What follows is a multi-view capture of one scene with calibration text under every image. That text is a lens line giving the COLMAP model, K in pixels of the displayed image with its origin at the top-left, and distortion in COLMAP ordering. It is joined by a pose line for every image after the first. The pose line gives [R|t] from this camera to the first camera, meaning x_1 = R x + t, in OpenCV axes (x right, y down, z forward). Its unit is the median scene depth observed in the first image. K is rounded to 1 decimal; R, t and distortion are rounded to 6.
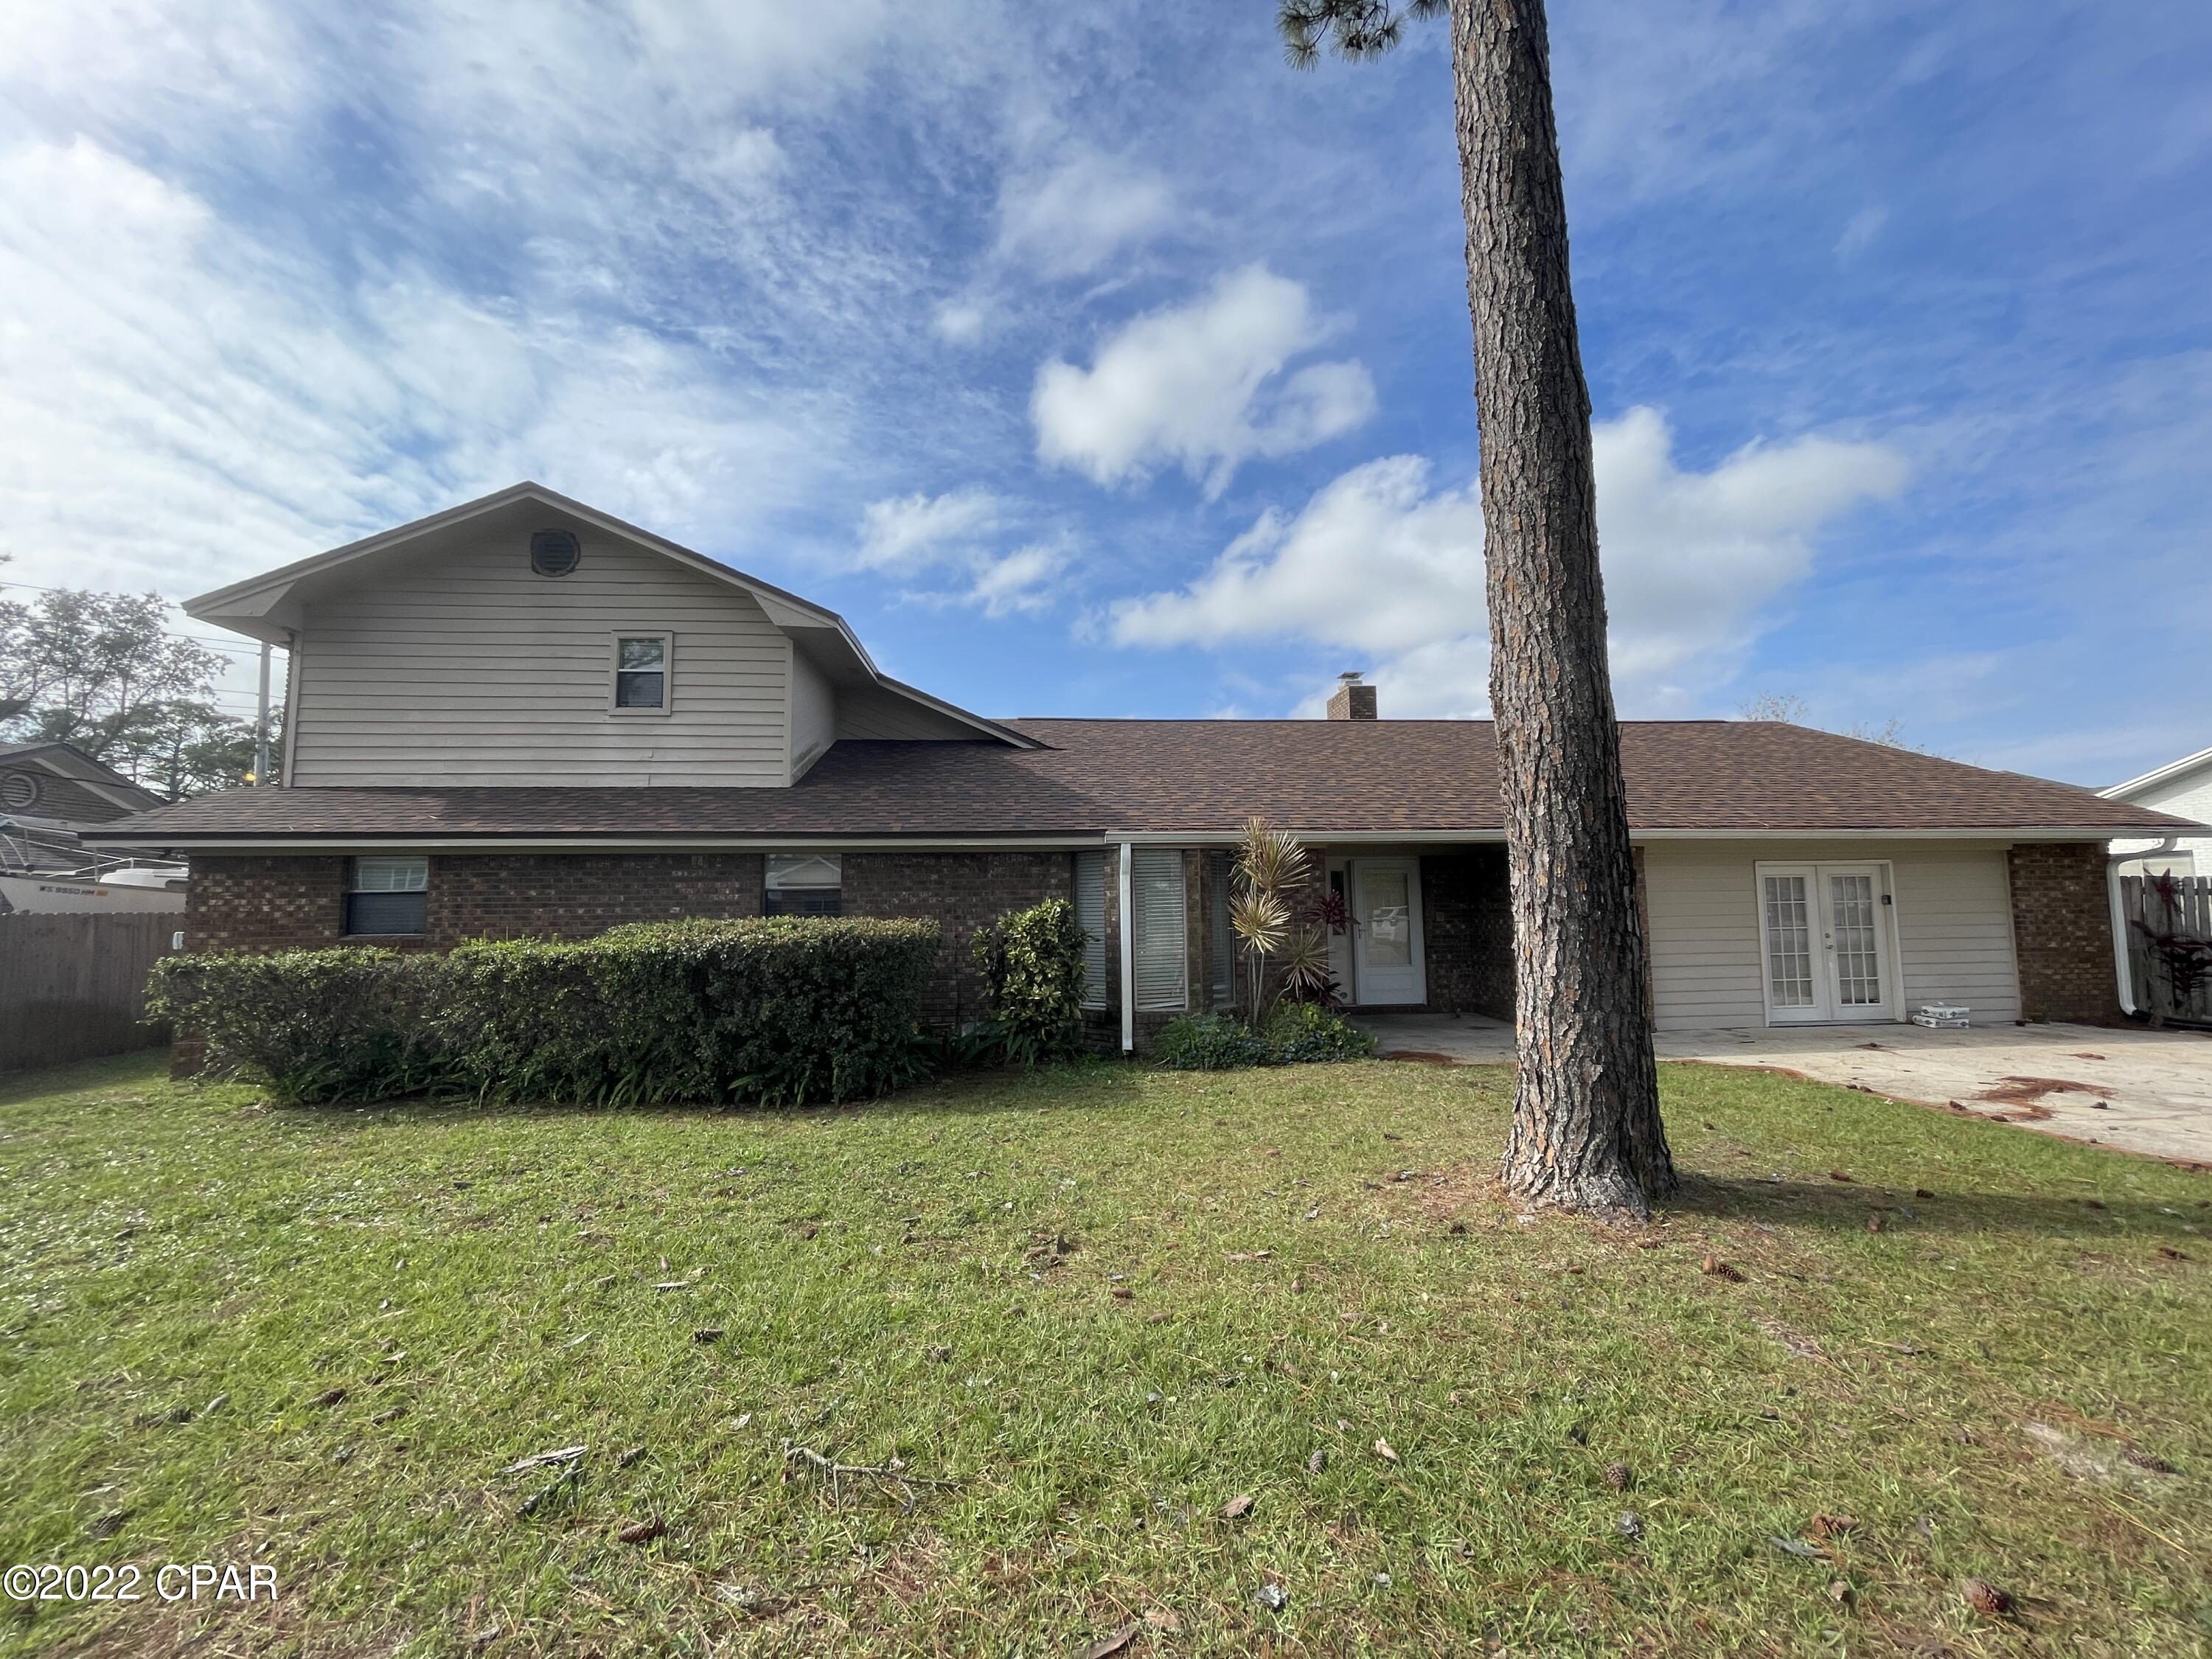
lens RADIAL K [[890.3, 0, 1106.8], [0, 890.3, 824.4], [0, 0, 1]] dist [-0.018187, 0.007526]
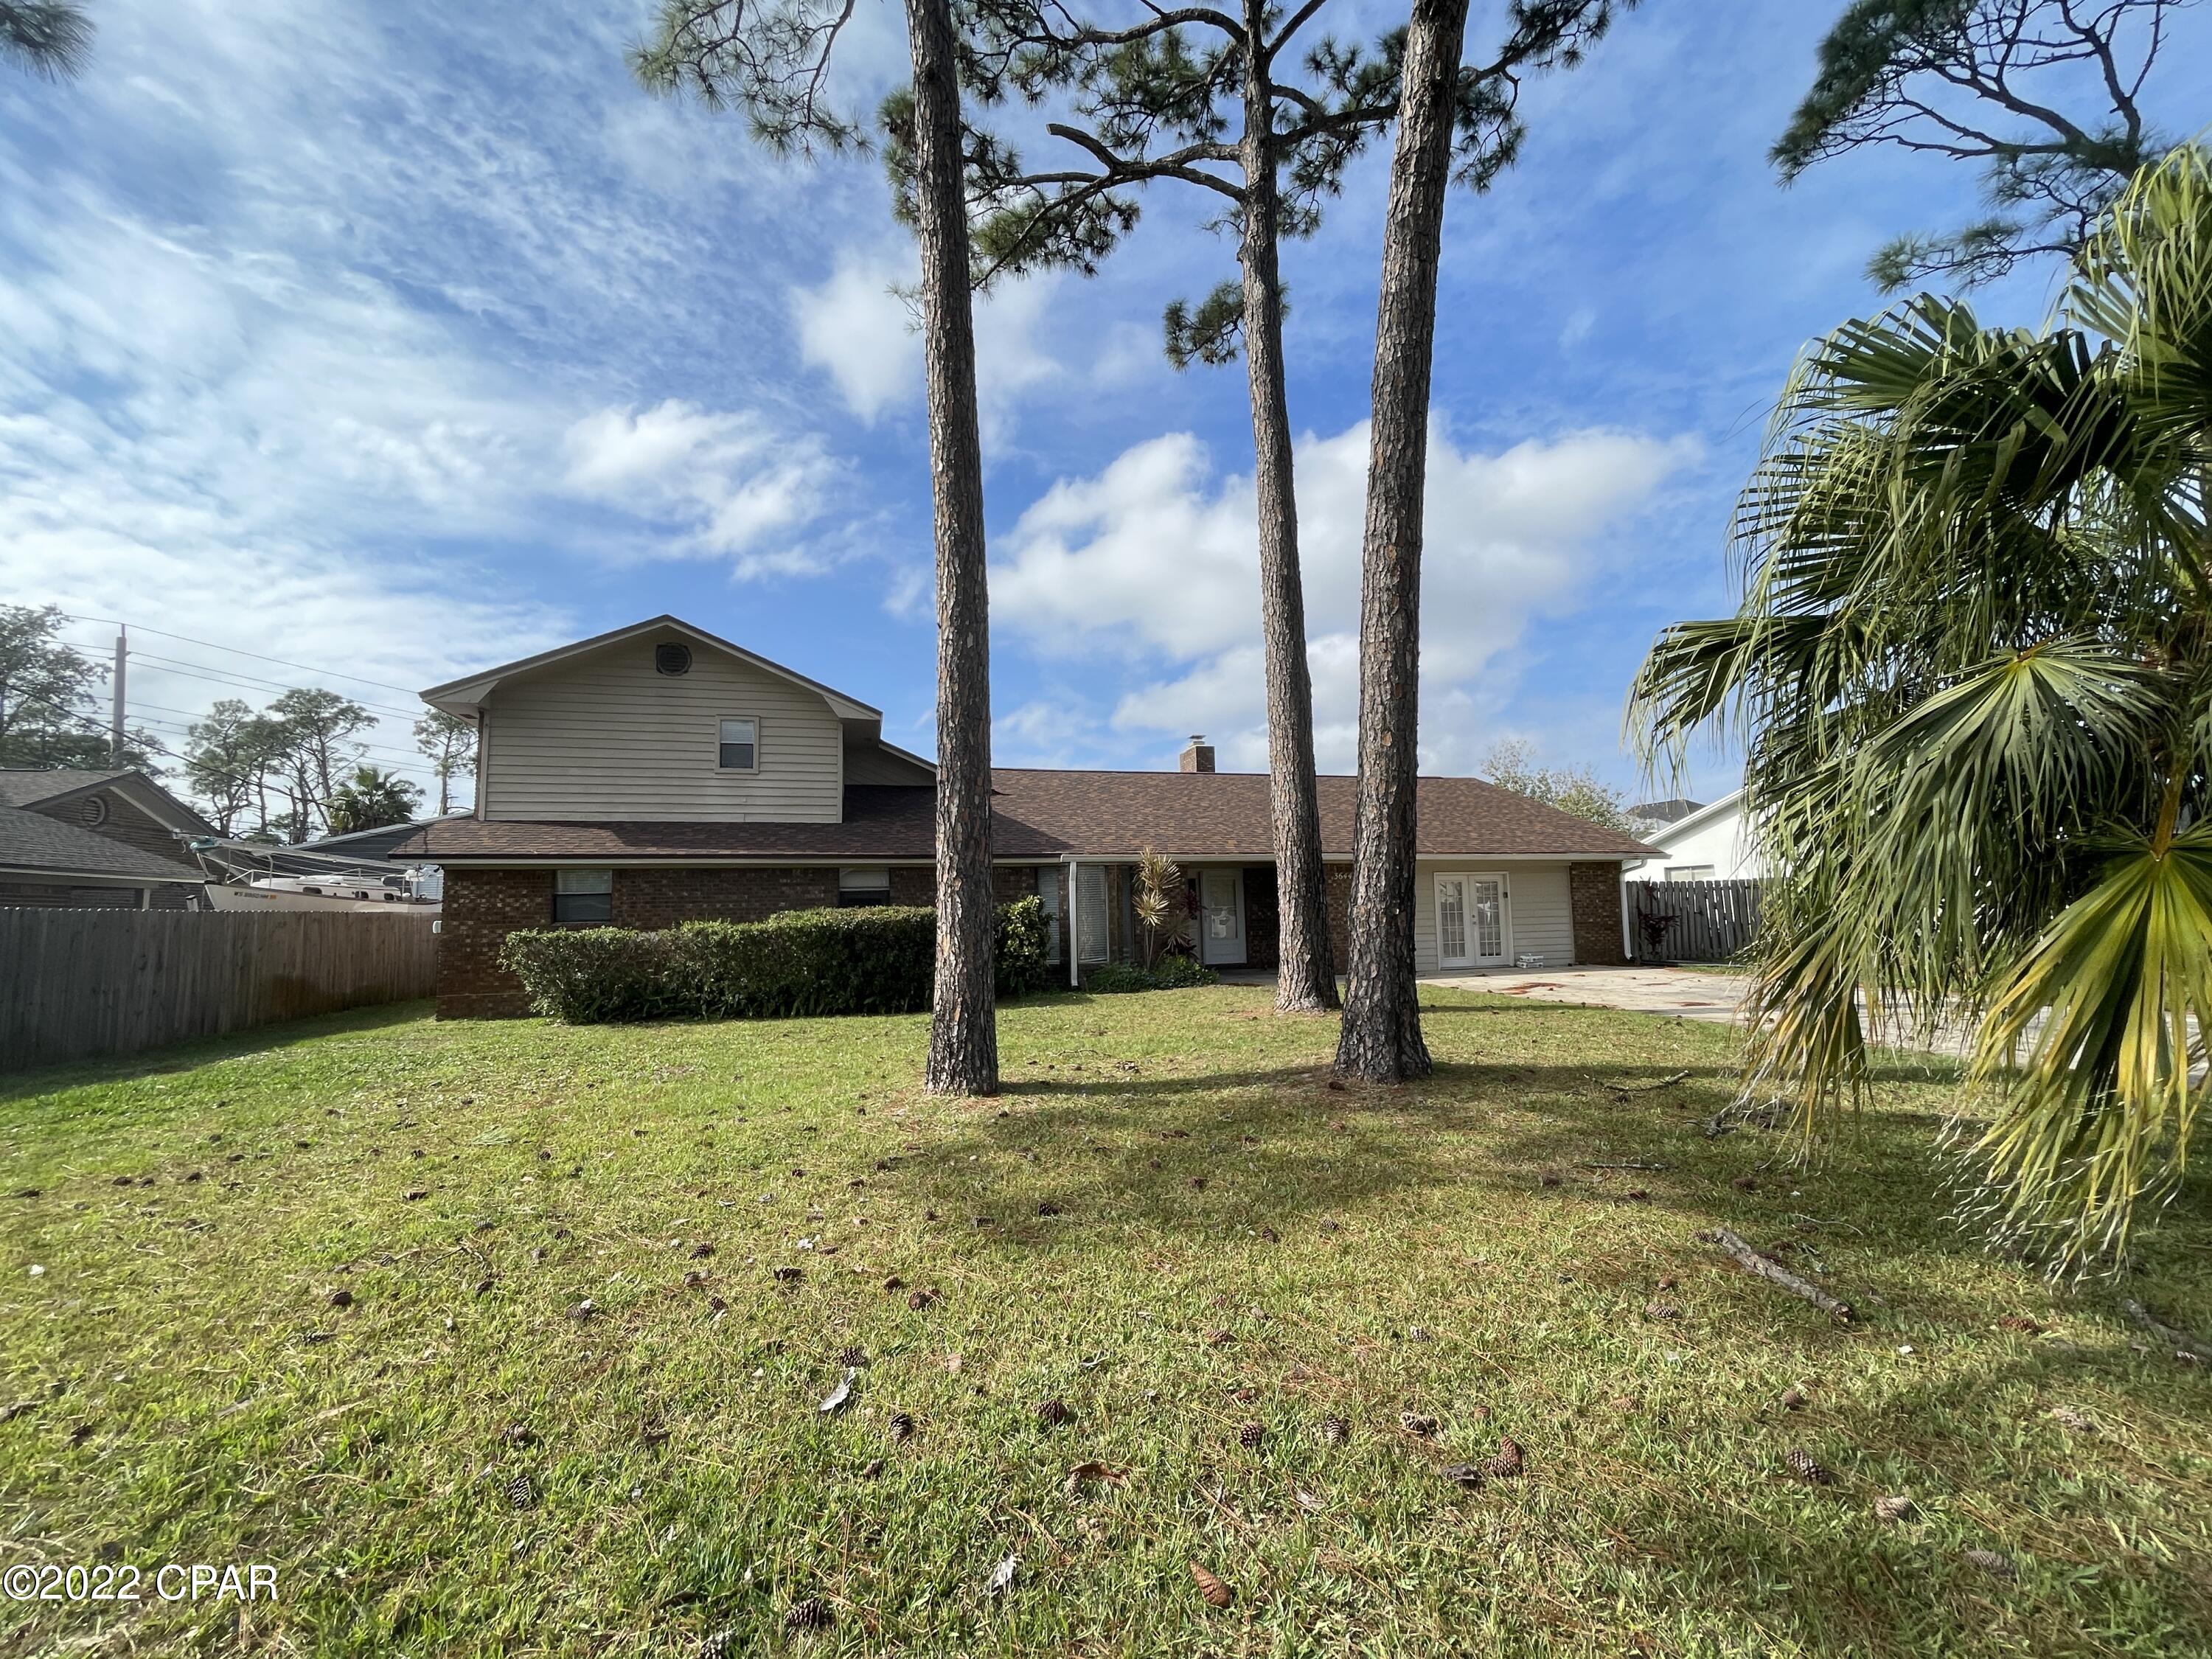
lens RADIAL K [[899.2, 0, 1105.3], [0, 899.2, 823.4], [0, 0, 1]] dist [0.003935, 0.000373]
pose [[0.982689, 0.009646, 0.185012, -0.216415], [-0.008169, 0.999928, -0.008744, -0.034577], [-0.185083, 0.007081, 0.982697, -0.618948]]
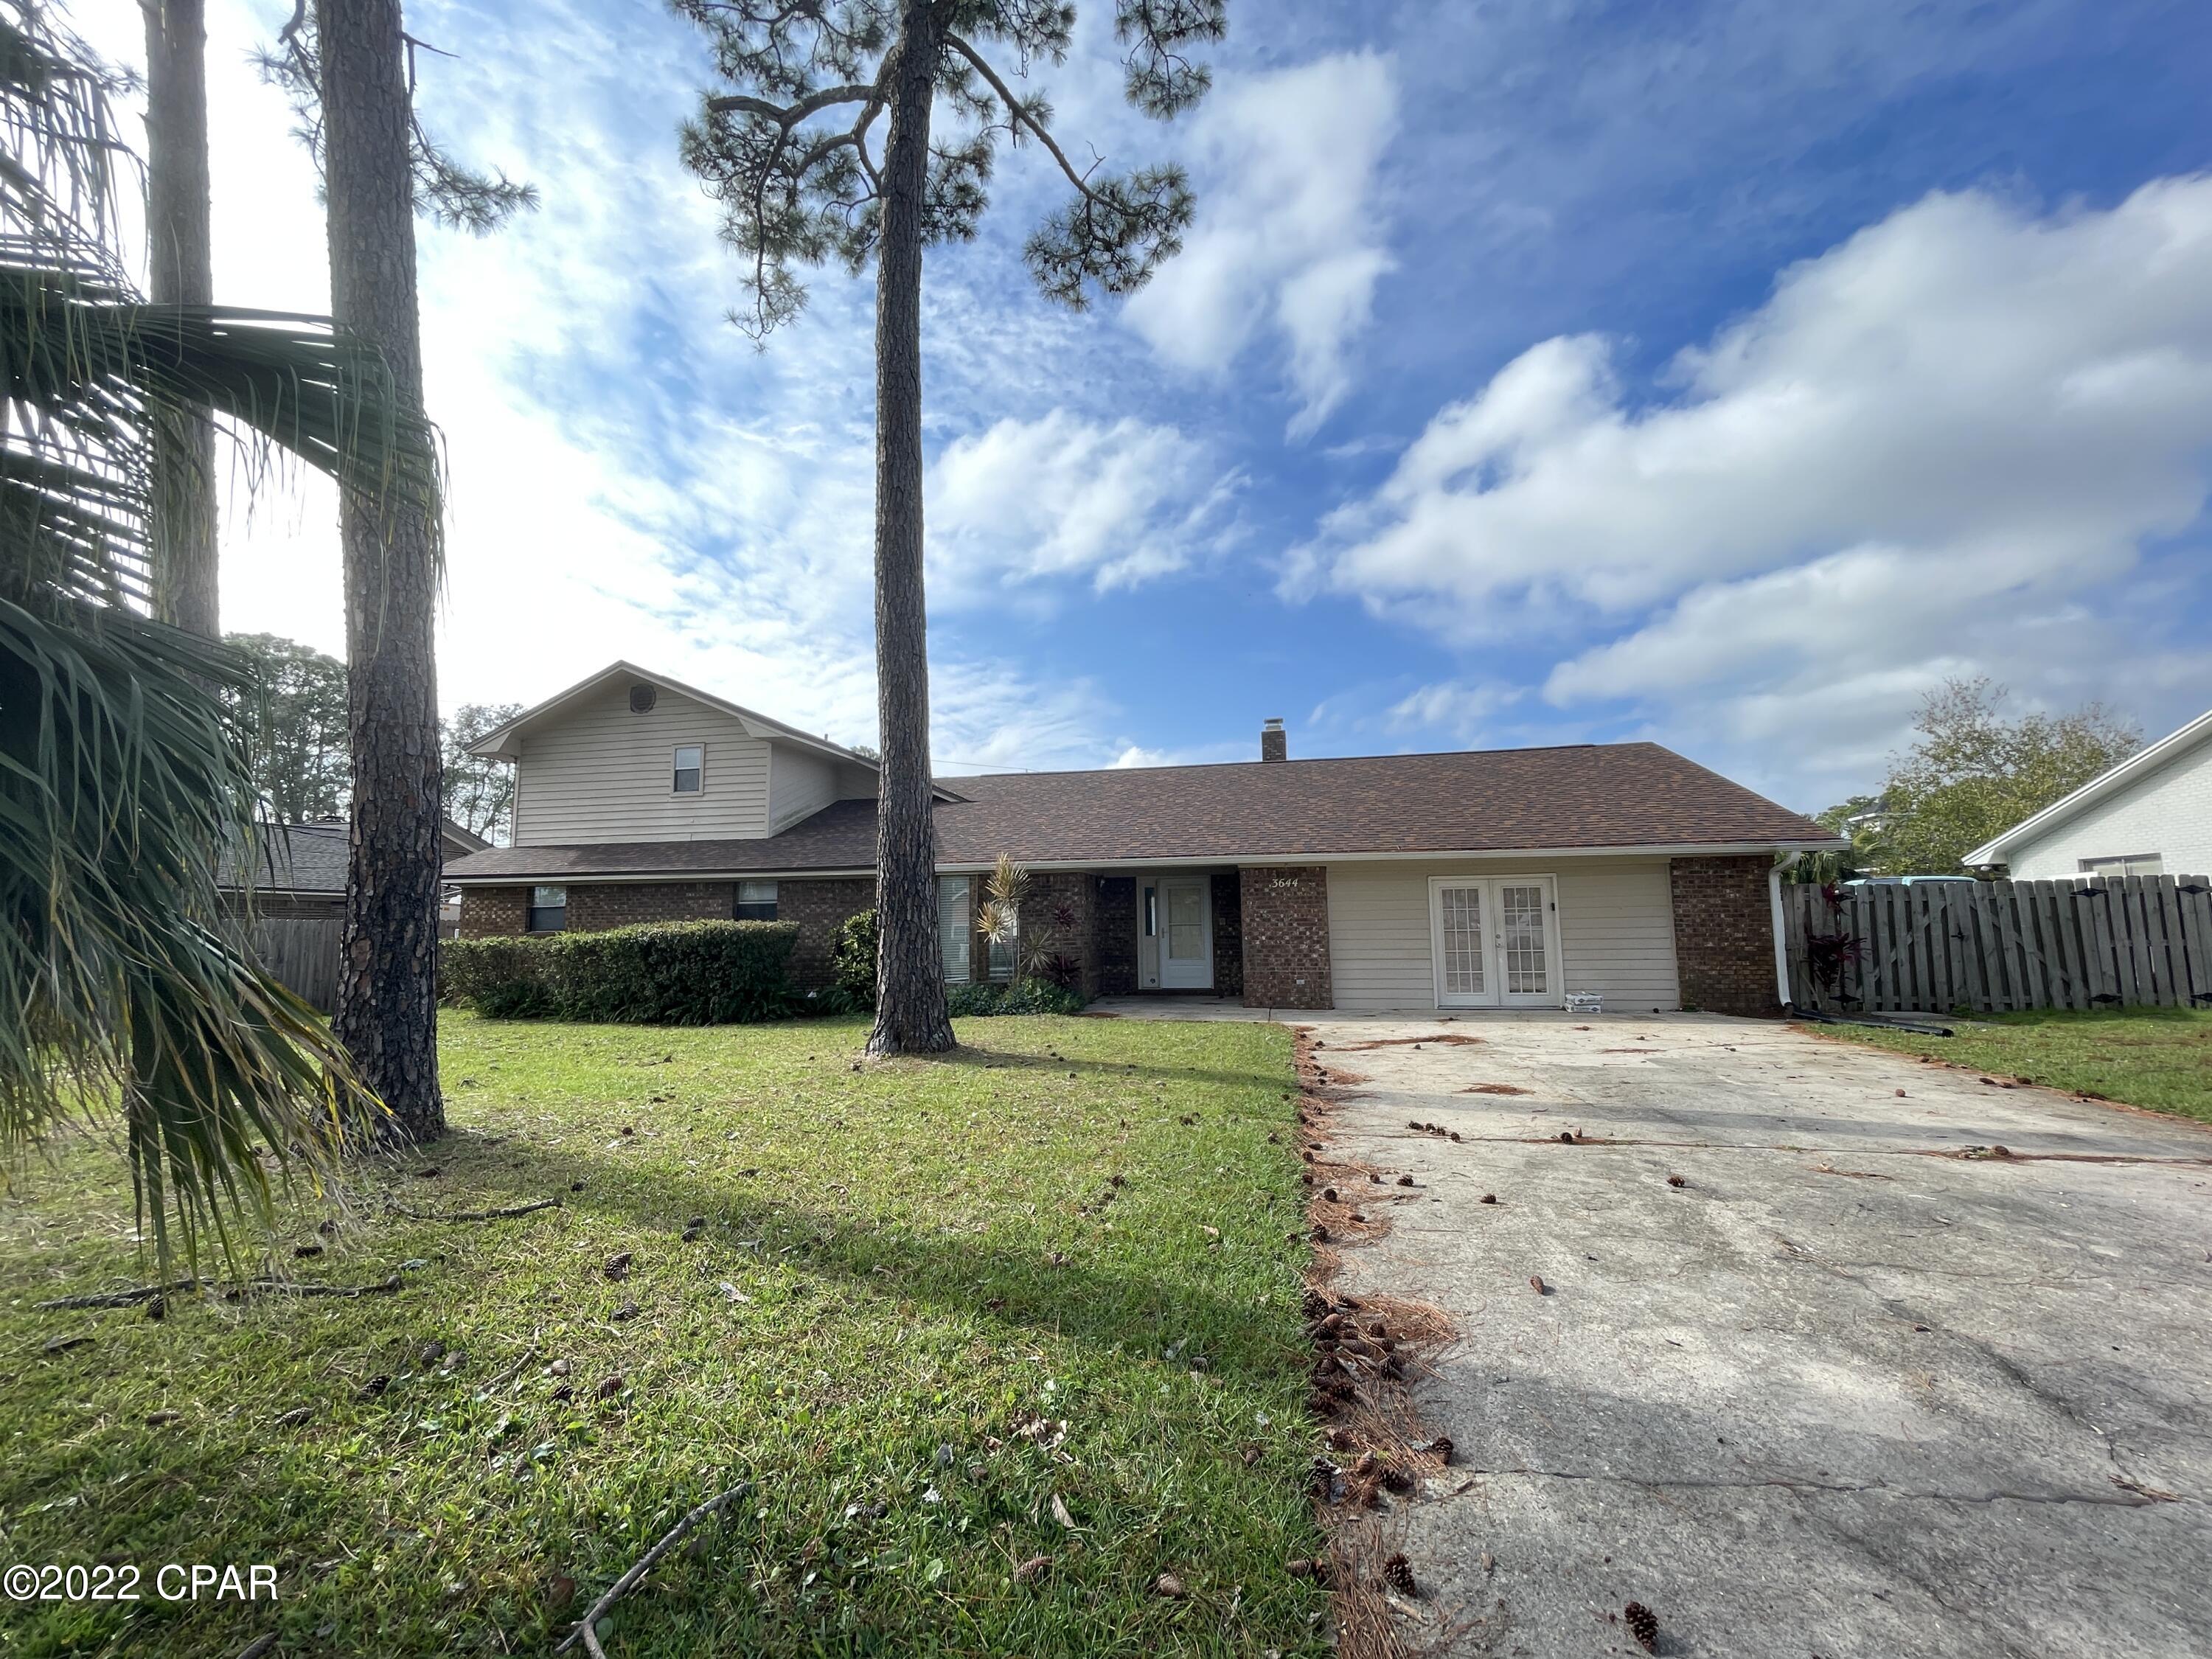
lens RADIAL K [[890.3, 0, 1106.8], [0, 890.3, 824.4], [0, 0, 1]] dist [-0.018187, 0.007526]
pose [[0.960254, -0.031676, -0.277324, 0.696860], [0.027516, 0.999443, -0.018882, -0.021893], [0.277768, 0.010500, 0.960591, -0.357754]]
